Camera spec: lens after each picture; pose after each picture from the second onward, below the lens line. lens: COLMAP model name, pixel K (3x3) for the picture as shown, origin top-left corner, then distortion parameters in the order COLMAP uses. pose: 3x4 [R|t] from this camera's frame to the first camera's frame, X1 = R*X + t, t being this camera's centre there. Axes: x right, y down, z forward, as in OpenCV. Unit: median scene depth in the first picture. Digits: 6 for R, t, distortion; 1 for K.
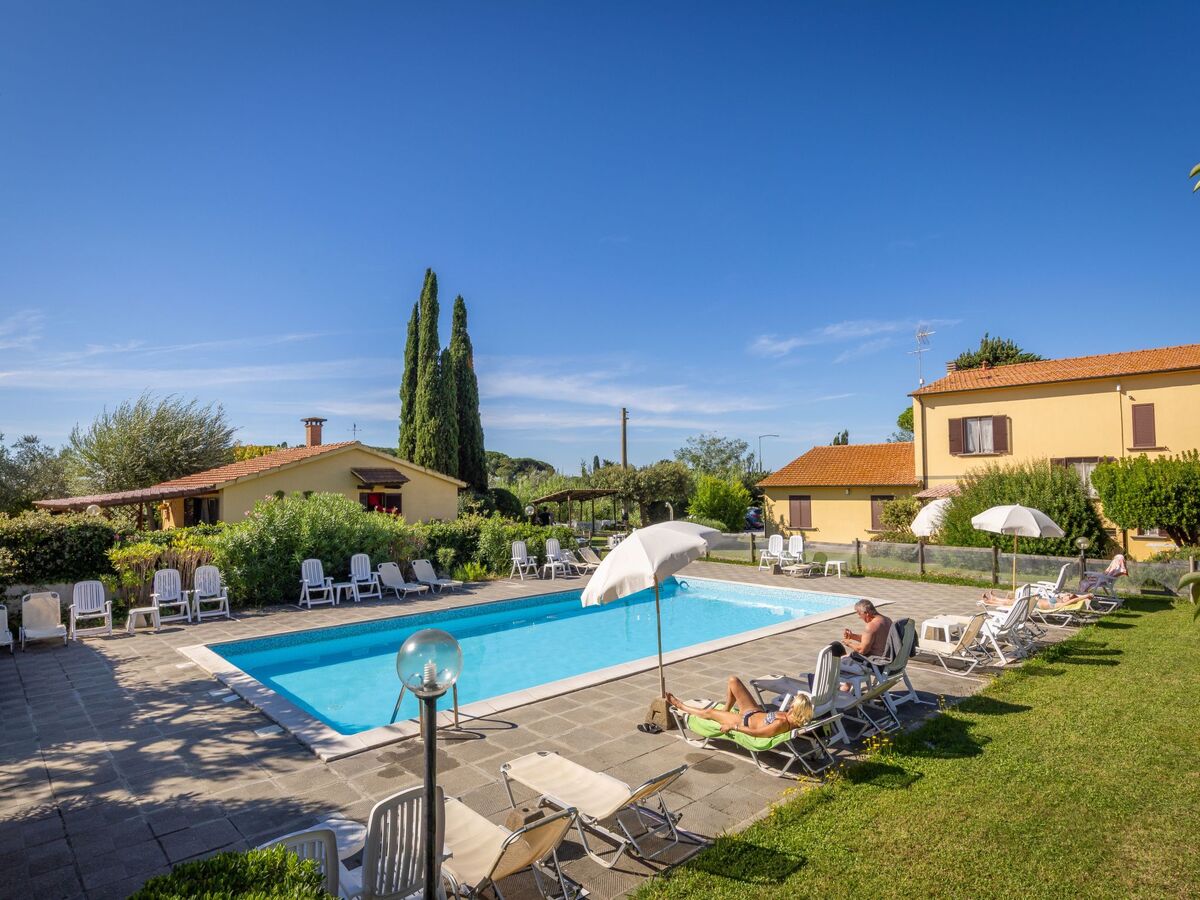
lens RADIAL K [[670.3, 0, 617.1], [0, 670.3, 449.0], [0, 0, 1]] dist [0.025239, 0.000034]
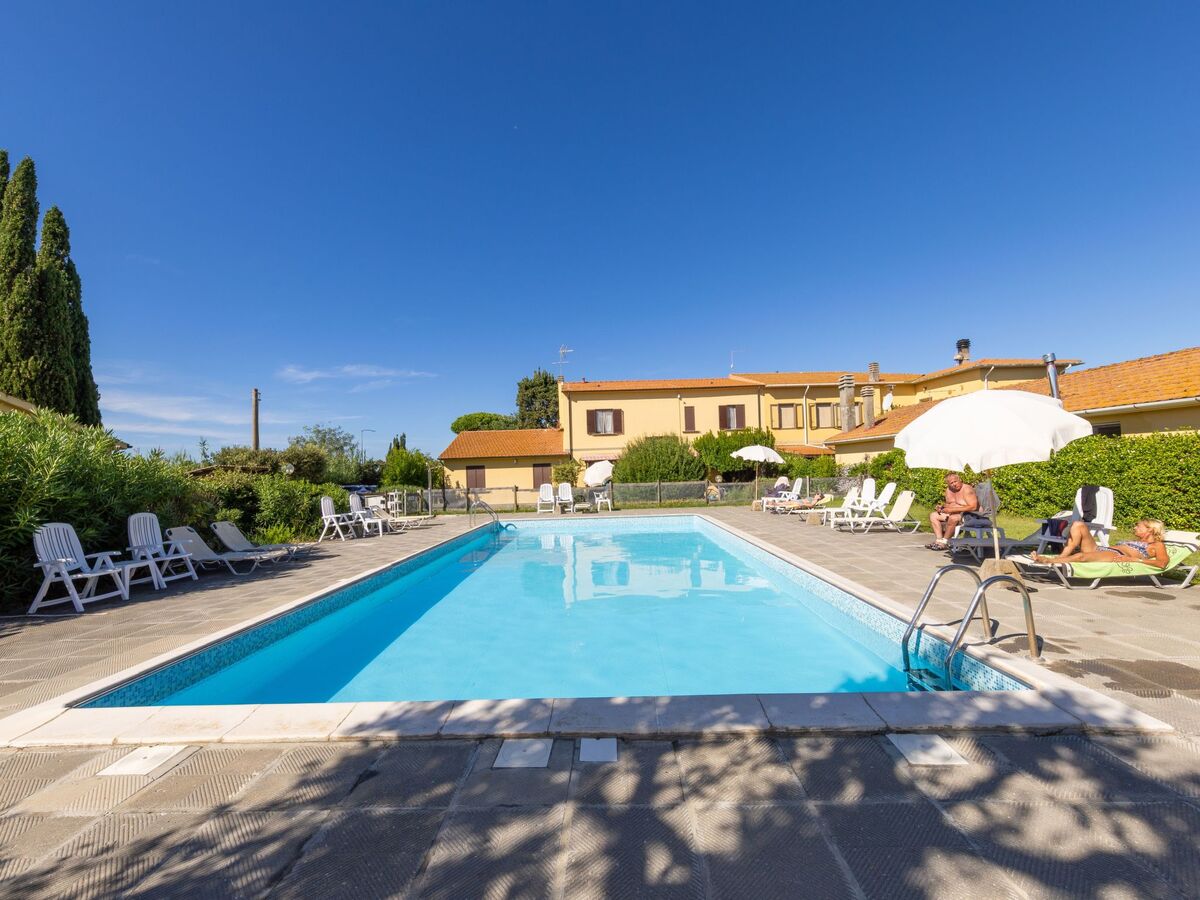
lens RADIAL K [[482.7, 0, 600.0], [0, 482.7, 450.0], [0, 0, 1]] dist [0.002392, 0.000292]
pose [[0.711137, 0.019211, 0.702791, -0.268799], [-0.013390, 0.999815, -0.013781, 0.067851], [-0.702926, 0.000390, 0.711263, 0.274545]]
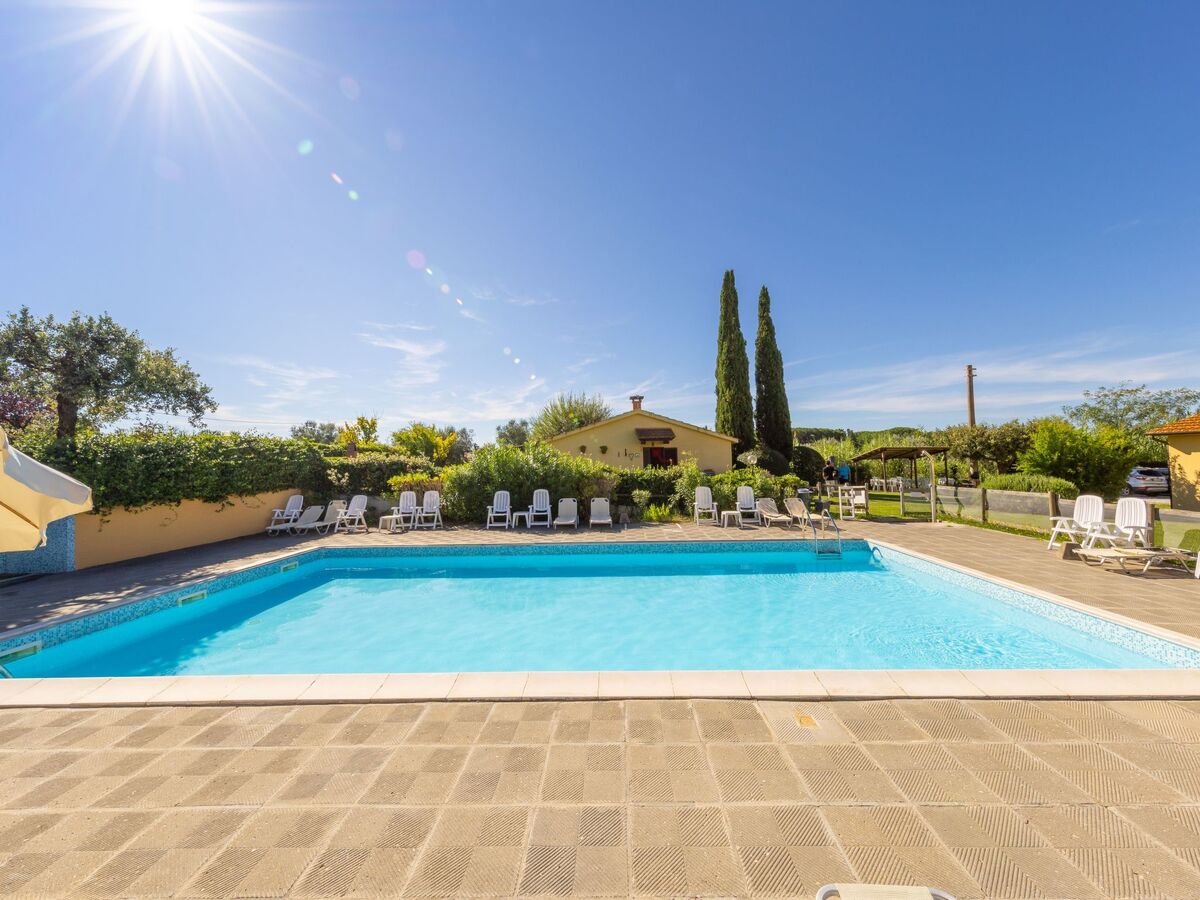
lens RADIAL K [[443.7, 0, 620.0], [0, 443.7, 451.1], [0, 0, 1]] dist [0.013081, -0.000115]
pose [[0.722745, -0.014125, -0.690970, 0.190077], [0.045961, 0.998560, 0.027662, 0.047914], [0.689585, -0.051751, 0.722354, 0.354252]]
